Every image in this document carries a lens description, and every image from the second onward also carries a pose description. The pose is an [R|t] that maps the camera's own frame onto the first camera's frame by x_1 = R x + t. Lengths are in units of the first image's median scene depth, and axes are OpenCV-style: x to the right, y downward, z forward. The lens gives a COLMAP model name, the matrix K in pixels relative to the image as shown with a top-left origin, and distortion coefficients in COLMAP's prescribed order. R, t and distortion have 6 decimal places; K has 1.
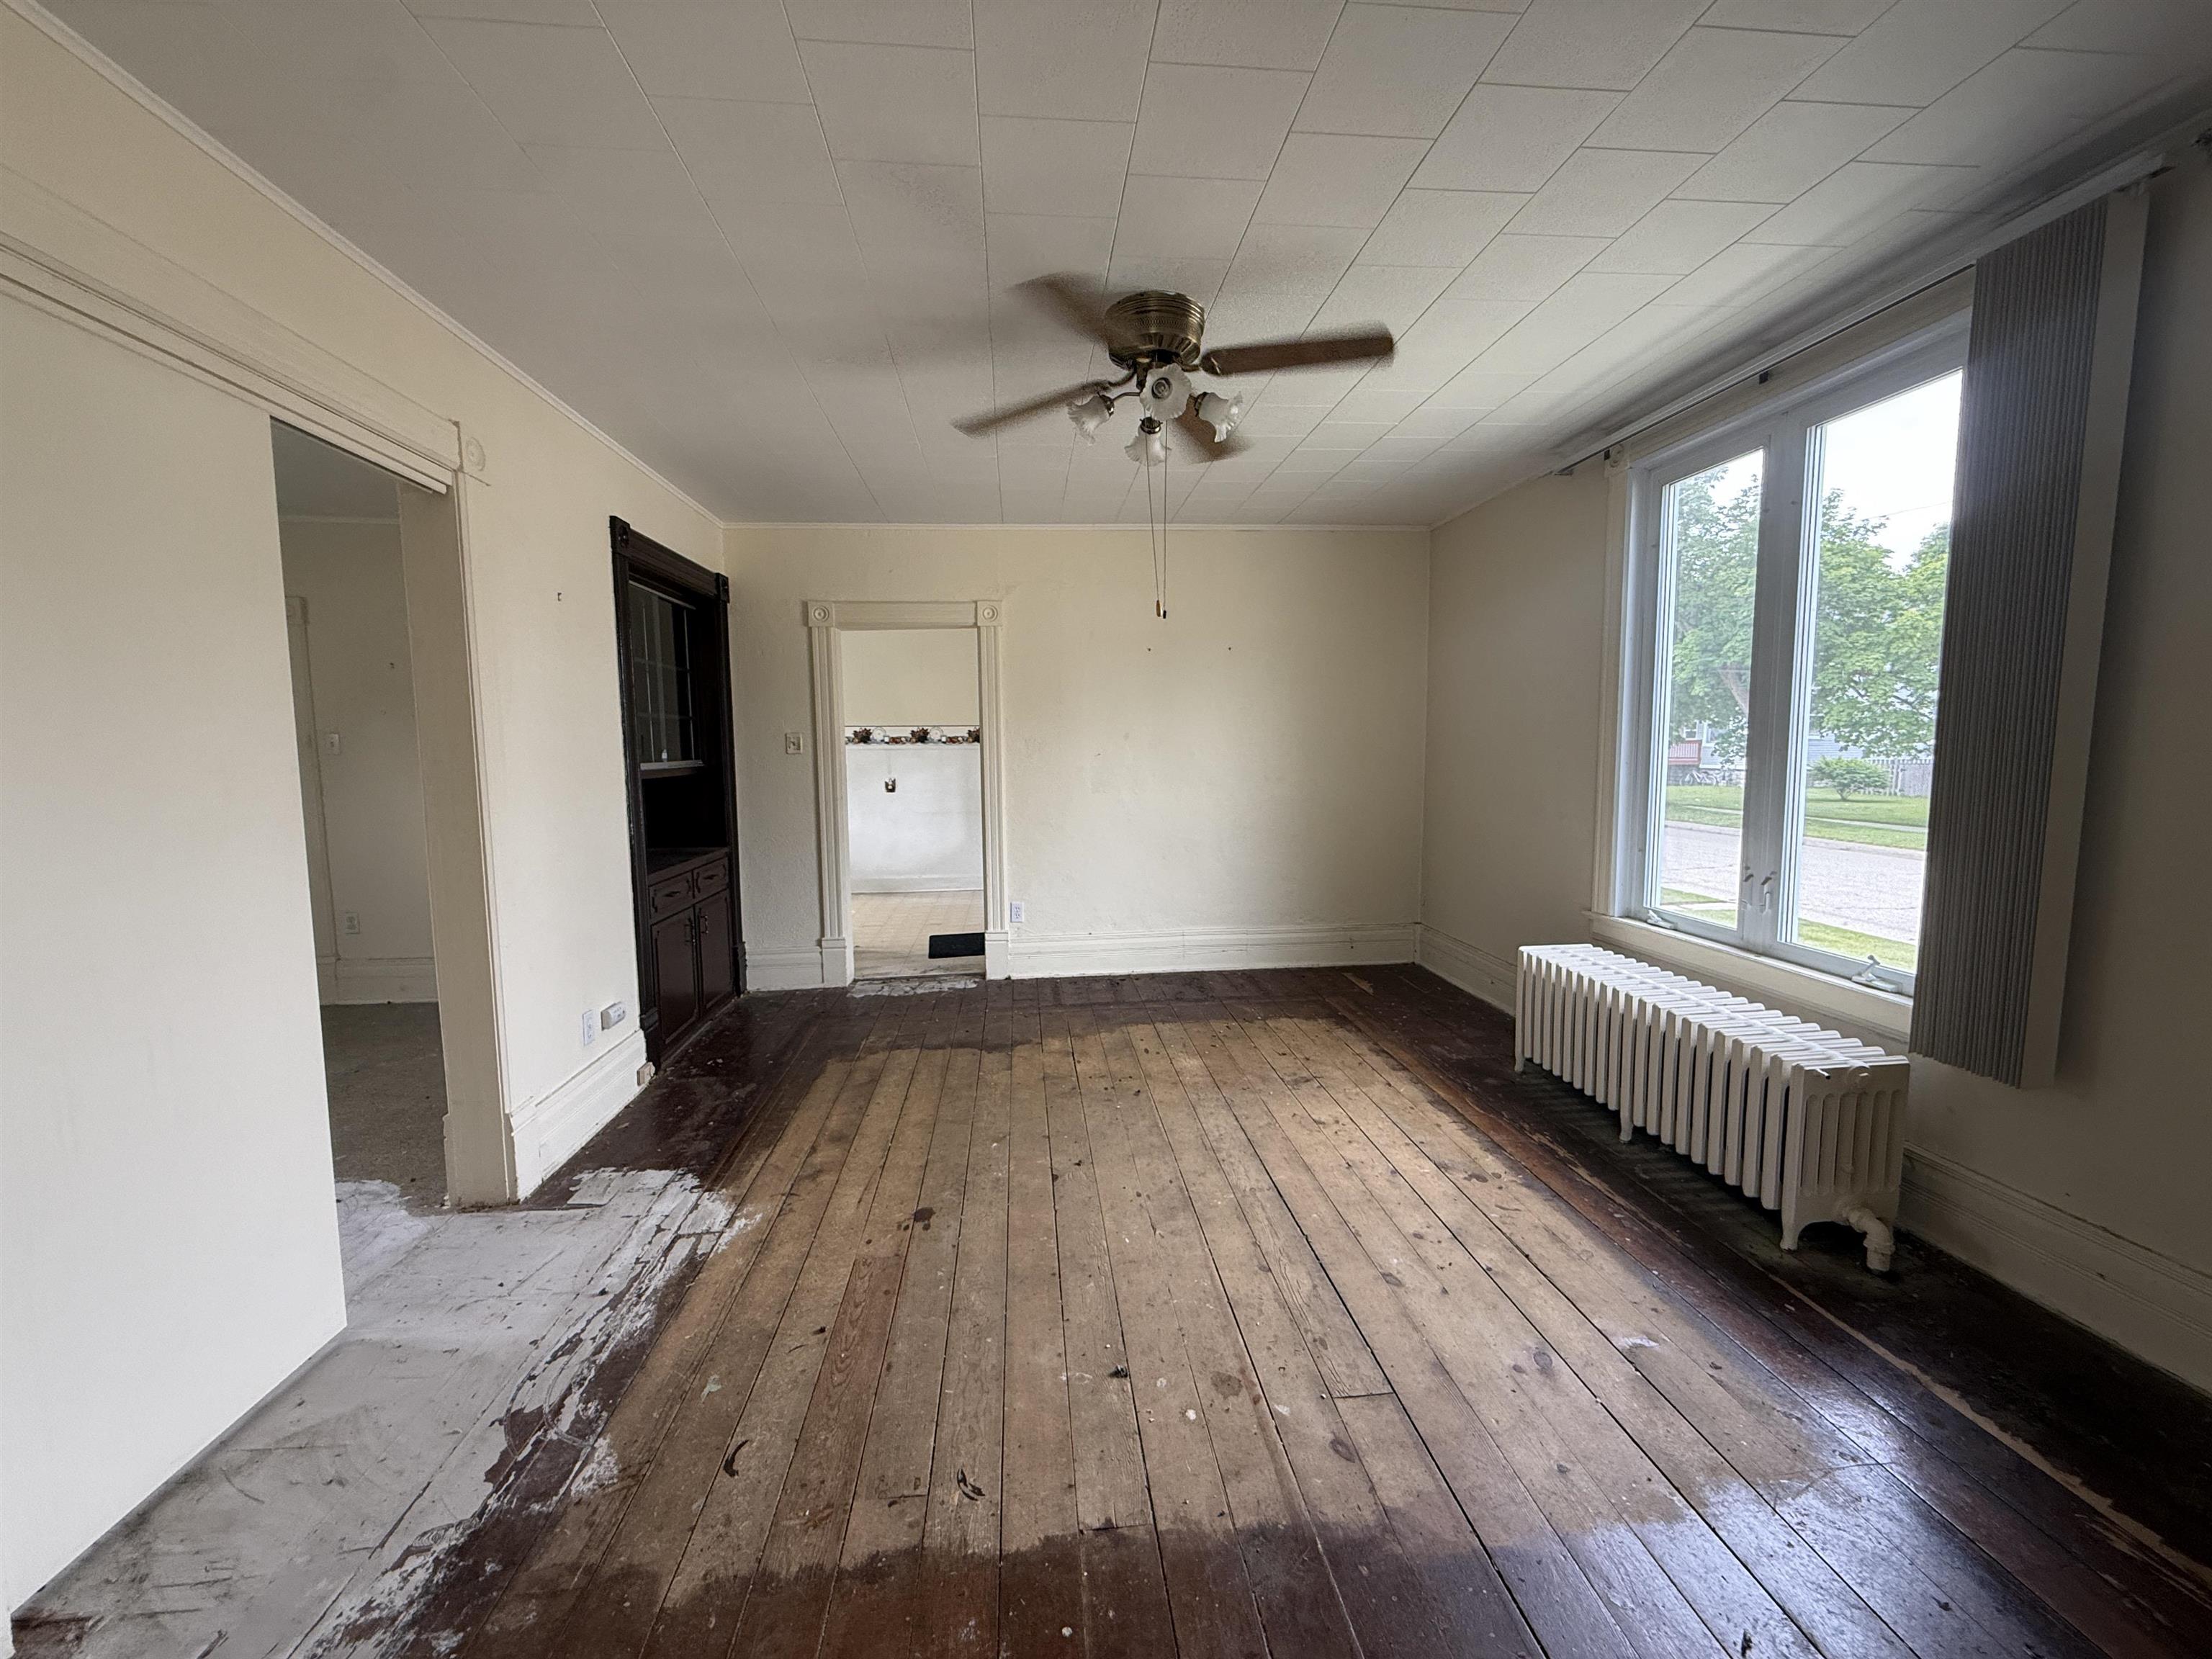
lens RADIAL K [[882.8, 0, 1104.9], [0, 882.8, 827.4], [0, 0, 1]] dist [-0.001883, 0.000677]
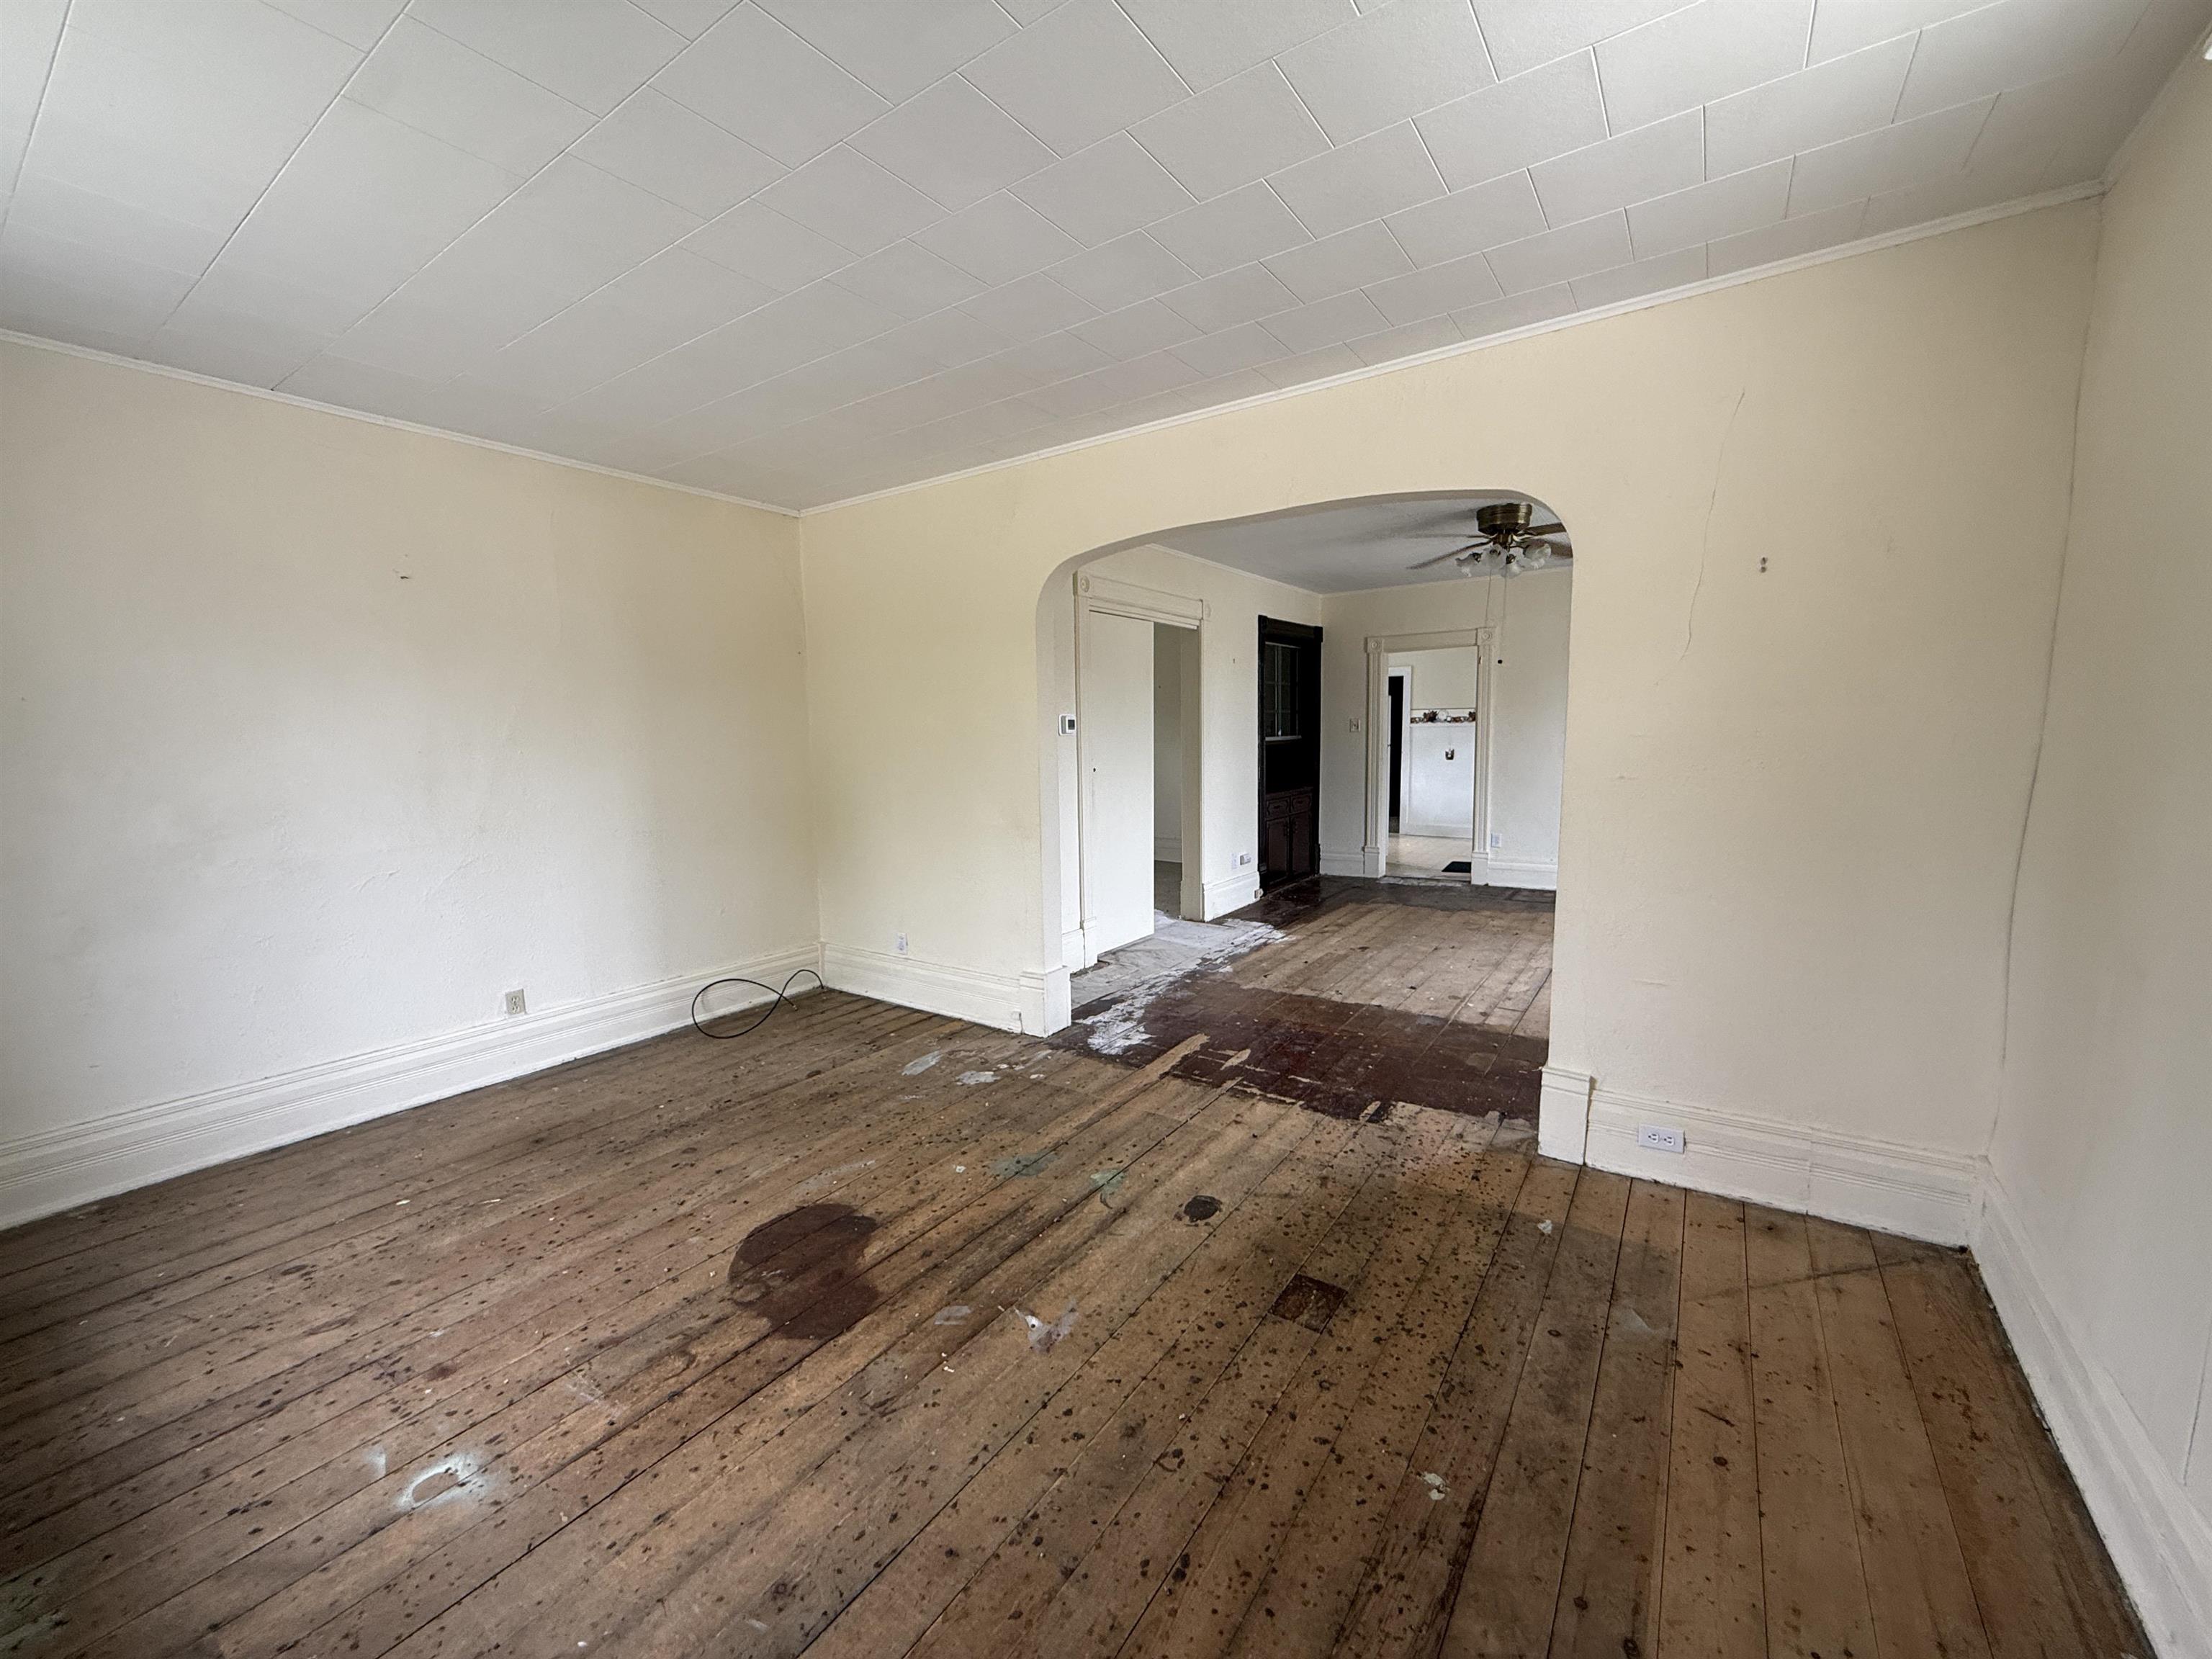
lens RADIAL K [[882.8, 0, 1094.8], [0, 882.8, 825.3], [0, 0, 1]] dist [-0.001883, 0.000677]
pose [[0.760281, 0.065392, -0.646295, 0.633486], [-0.047792, 0.997855, 0.044741, 0.072151], [0.647834, -0.003128, 0.761775, -1.009137]]
